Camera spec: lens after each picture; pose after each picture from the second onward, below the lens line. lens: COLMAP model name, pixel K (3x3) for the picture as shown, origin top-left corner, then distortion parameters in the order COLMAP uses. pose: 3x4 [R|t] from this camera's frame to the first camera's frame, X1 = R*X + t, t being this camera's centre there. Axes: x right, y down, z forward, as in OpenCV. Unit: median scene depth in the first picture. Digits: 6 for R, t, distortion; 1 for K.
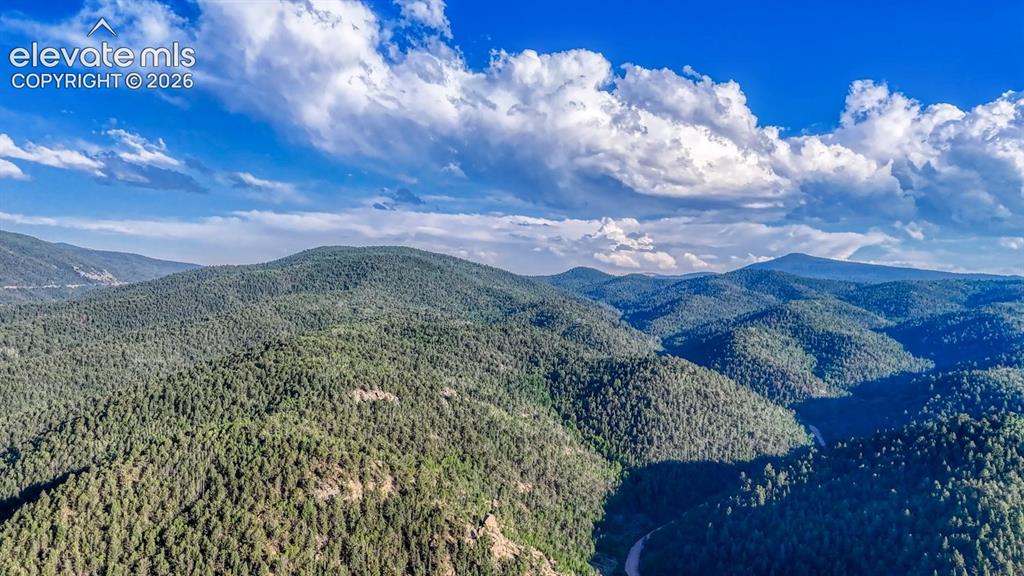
lens RADIAL K [[755.5, 0, 485.5], [0, 755.5, 285.4], [0, 0, 1]] dist [0.071459, -0.059265]
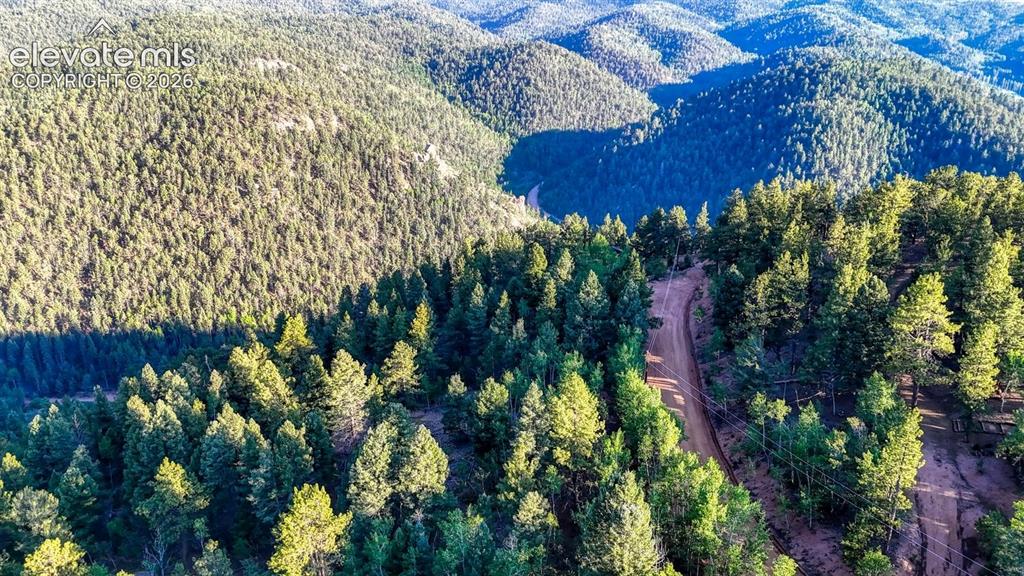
lens RADIAL K [[755.5, 0, 504.2], [0, 755.5, 282.6], [0, 0, 1]] dist [0.071459, -0.059265]
pose [[0.972963, -0.082872, 0.215581, -0.077062], [0.003176, 0.938122, 0.346289, 0.054371], [-0.230939, -0.336242, 0.913022, -0.064314]]
